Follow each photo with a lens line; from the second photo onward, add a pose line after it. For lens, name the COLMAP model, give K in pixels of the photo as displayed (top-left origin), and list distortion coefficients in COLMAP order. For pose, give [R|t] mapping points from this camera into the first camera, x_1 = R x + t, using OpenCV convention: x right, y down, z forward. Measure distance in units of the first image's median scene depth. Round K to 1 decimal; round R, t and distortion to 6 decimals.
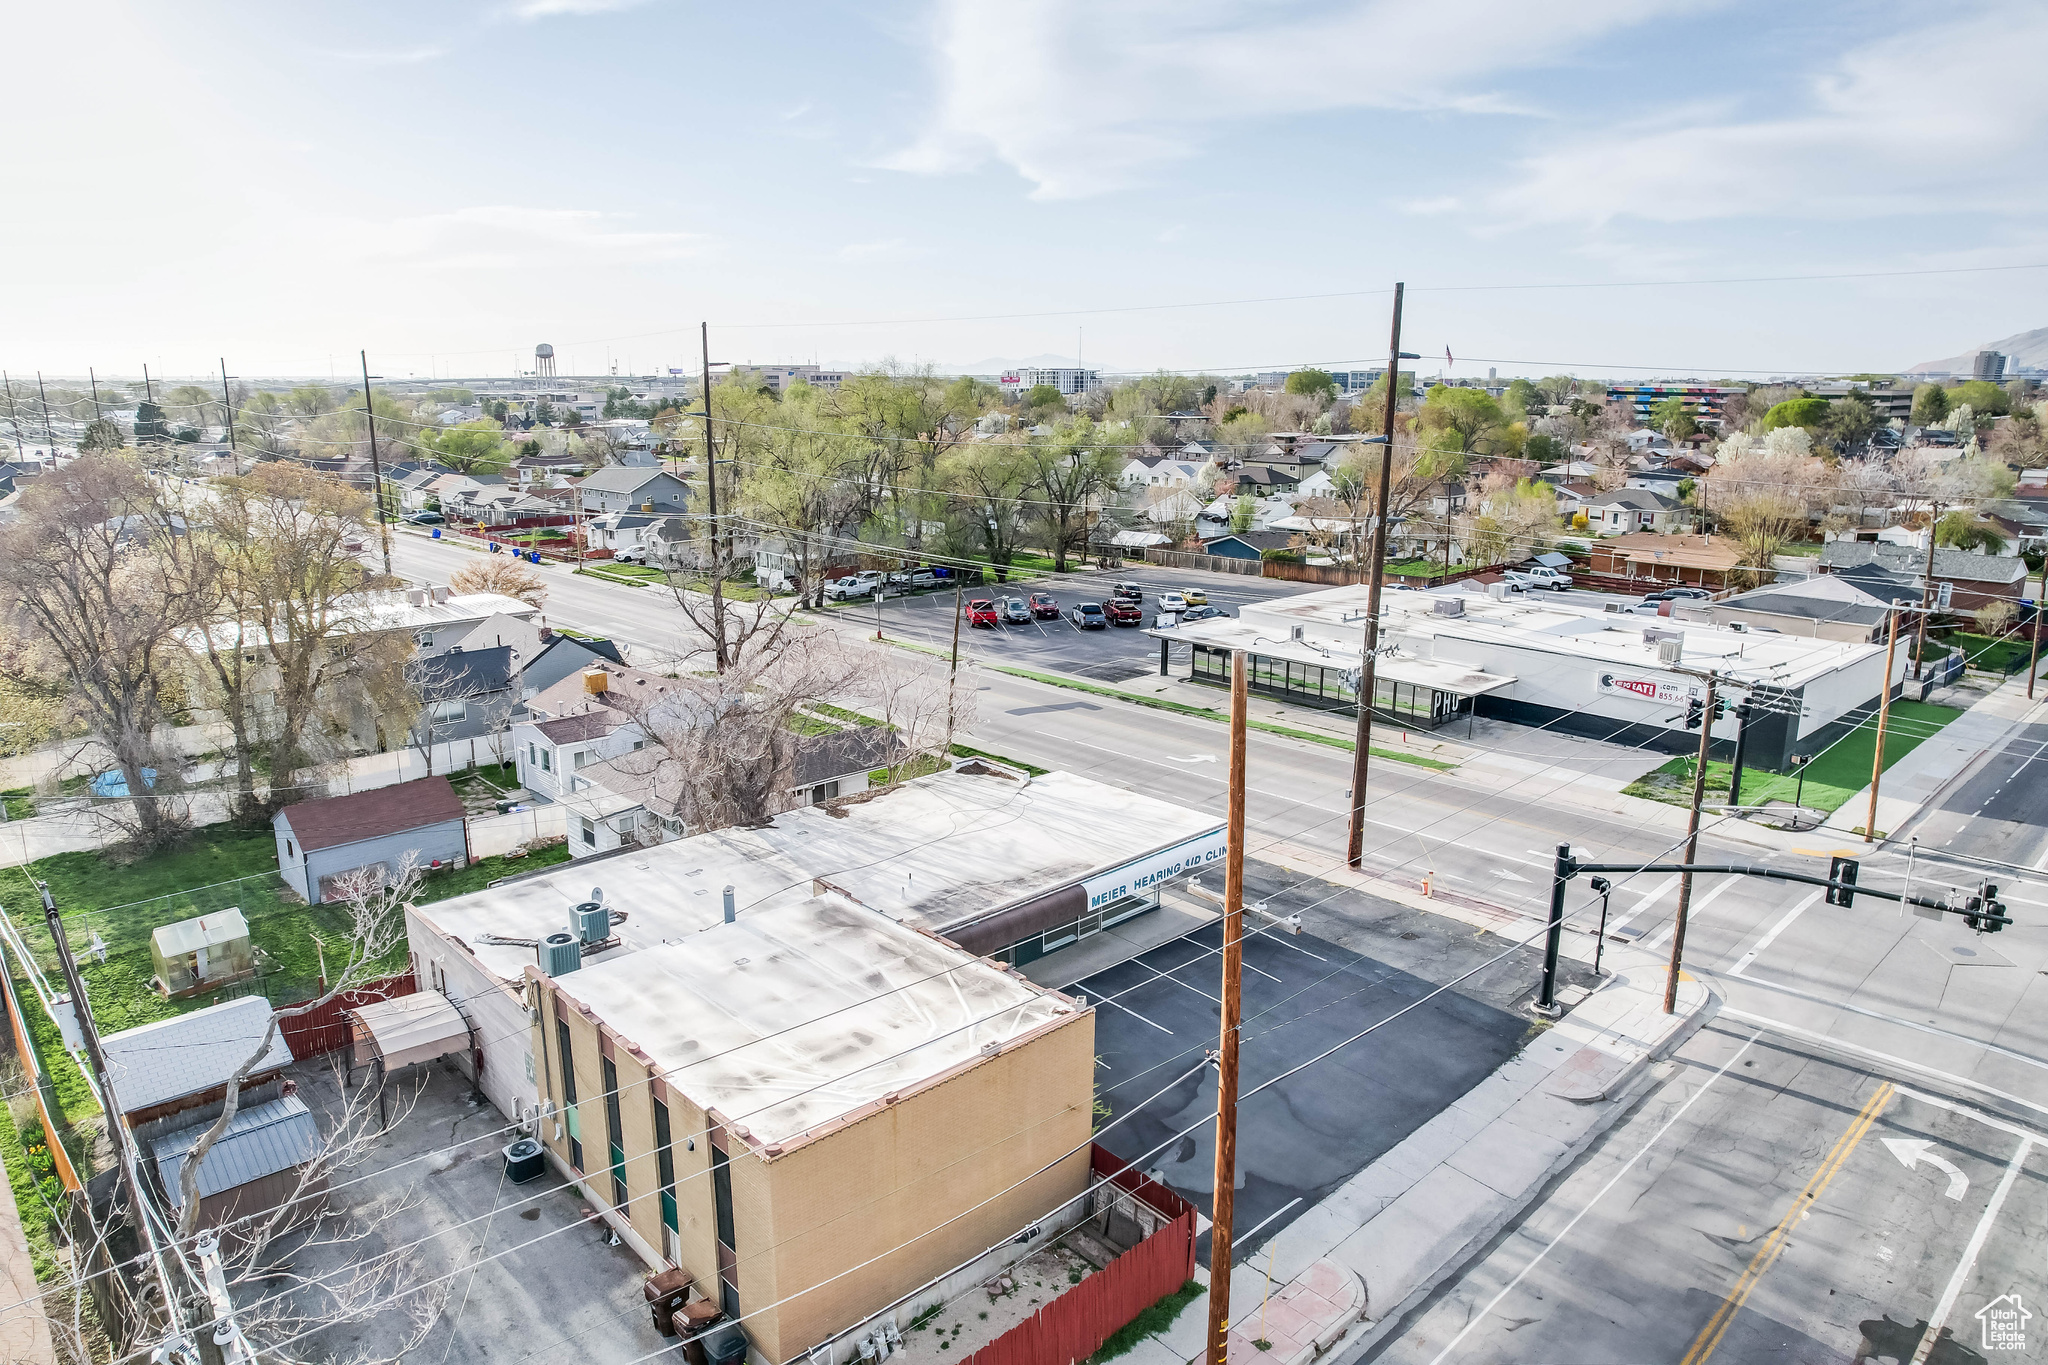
lens RADIAL K [[1311.9, 0, 1018.5], [0, 1311.9, 676.8], [0, 0, 1]] dist [-0.073123, 0.062996]
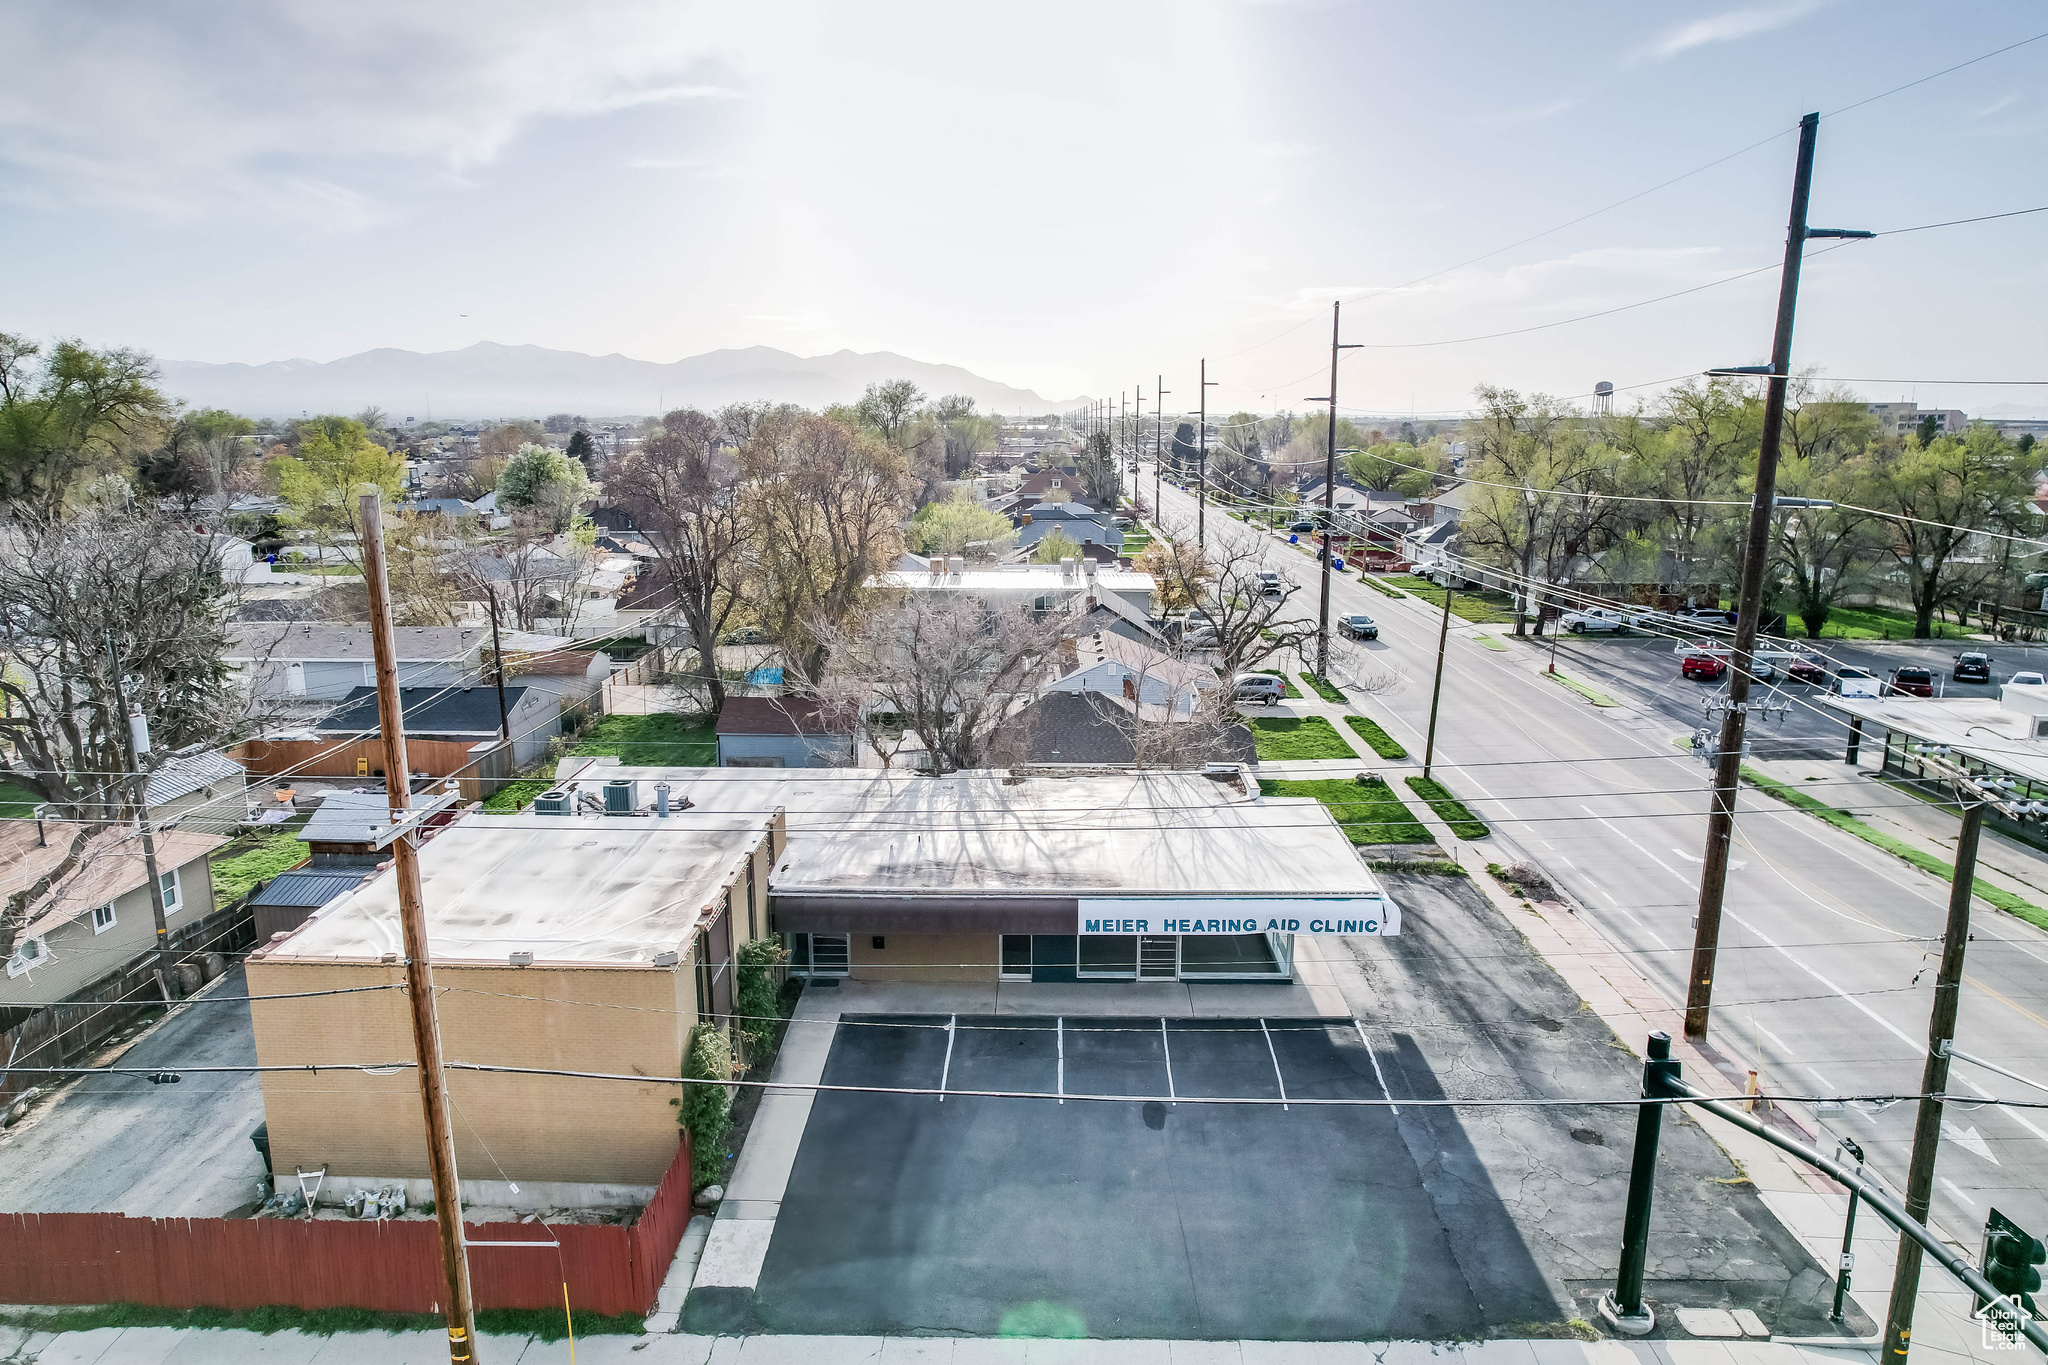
lens RADIAL K [[1311.9, 0, 1018.5], [0, 1311.9, 676.8], [0, 0, 1]] dist [-0.073123, 0.062996]
pose [[0.709985, 0.136326, -0.690895, 0.340079], [-0.157460, 0.986976, 0.032937, 0.000461], [0.686387, 0.085404, 0.722204, 0.225569]]
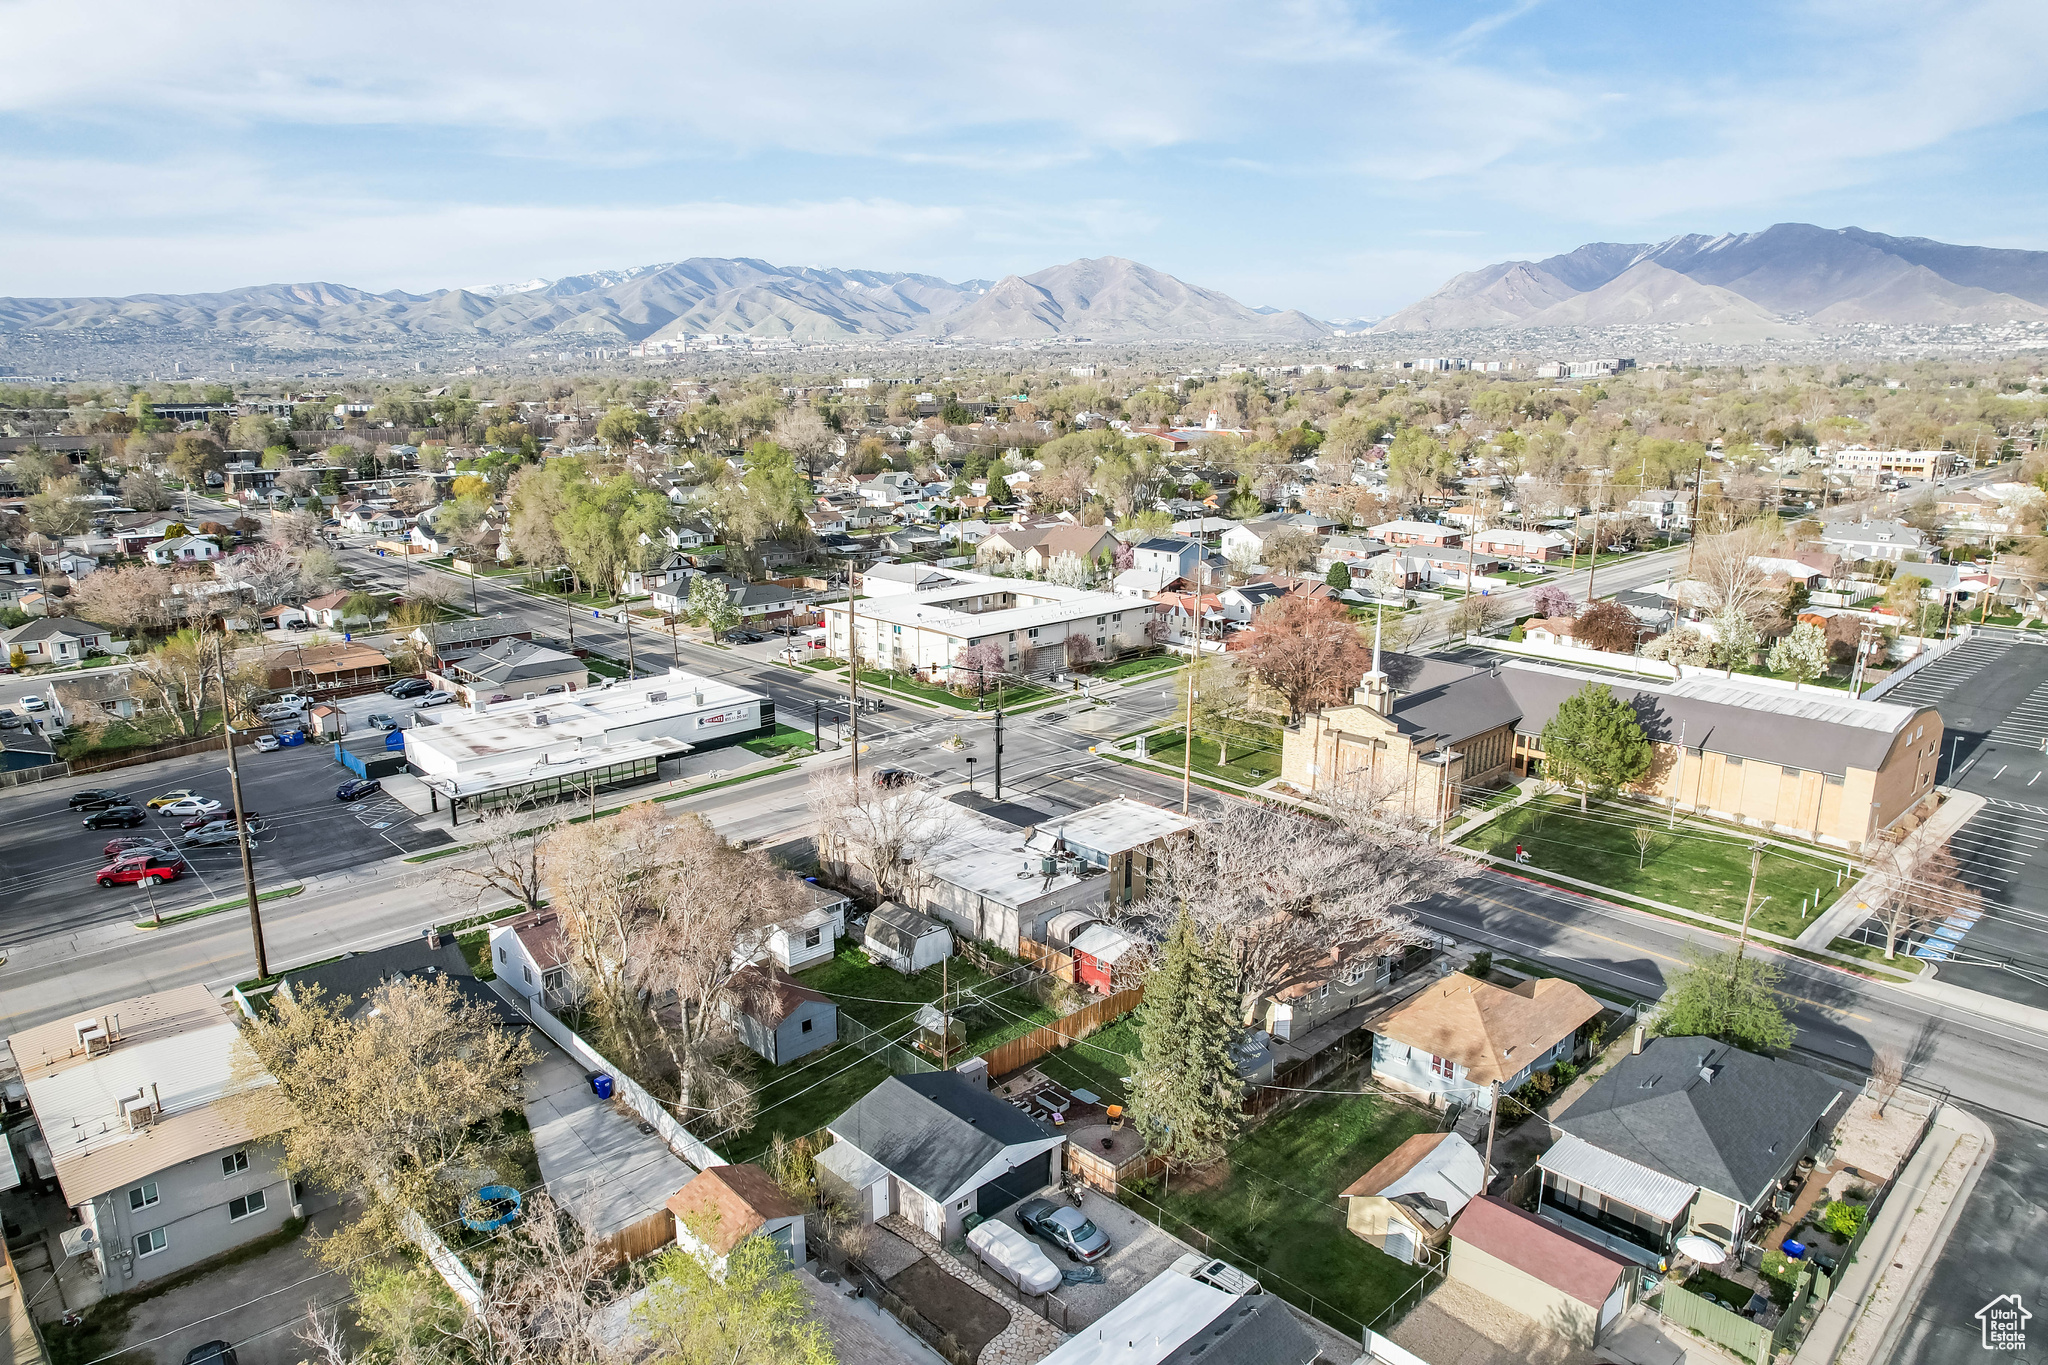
lens RADIAL K [[1311.9, 0, 1018.5], [0, 1311.9, 676.8], [0, 0, 1]] dist [-0.073123, 0.062996]
pose [[-0.004555, -0.228299, 0.973580, -1.449650], [0.224177, 0.948578, 0.223484, -0.396364], [-0.974538, 0.219272, 0.046859, 0.449121]]
